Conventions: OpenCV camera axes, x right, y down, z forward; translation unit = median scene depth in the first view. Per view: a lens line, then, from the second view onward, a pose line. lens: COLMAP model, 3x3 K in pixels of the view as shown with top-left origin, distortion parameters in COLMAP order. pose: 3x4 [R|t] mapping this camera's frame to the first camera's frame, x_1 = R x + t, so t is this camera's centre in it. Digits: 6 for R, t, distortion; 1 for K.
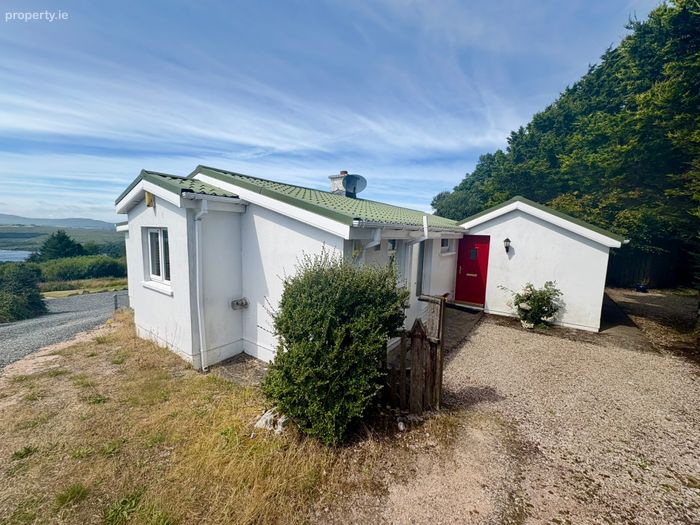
lens RADIAL K [[277.8, 0, 349.8], [0, 277.8, 262.4], [0, 0, 1]] dist [-0.003038, 0.000181]
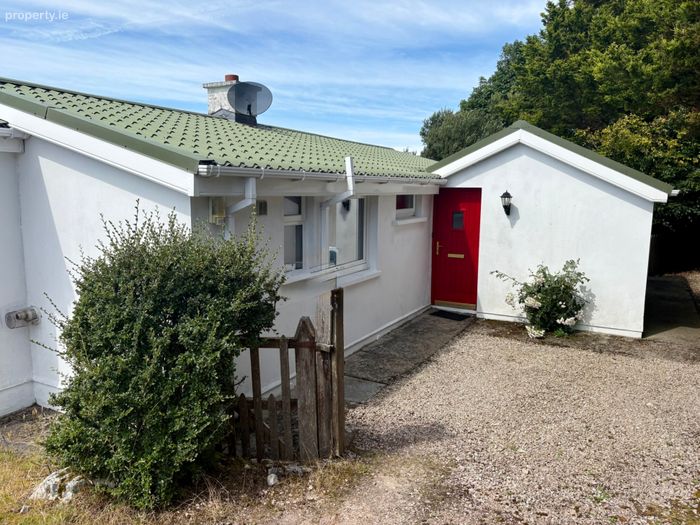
lens RADIAL K [[525.8, 0, 353.7], [0, 525.8, 262.5], [0, 0, 1]] dist [0.050243, -0.058066]
pose [[0.991569, -0.036372, 0.124370, 0.138218], [0.032440, 0.998912, 0.033496, 0.025259], [-0.125453, -0.029179, 0.991670, -0.142279]]
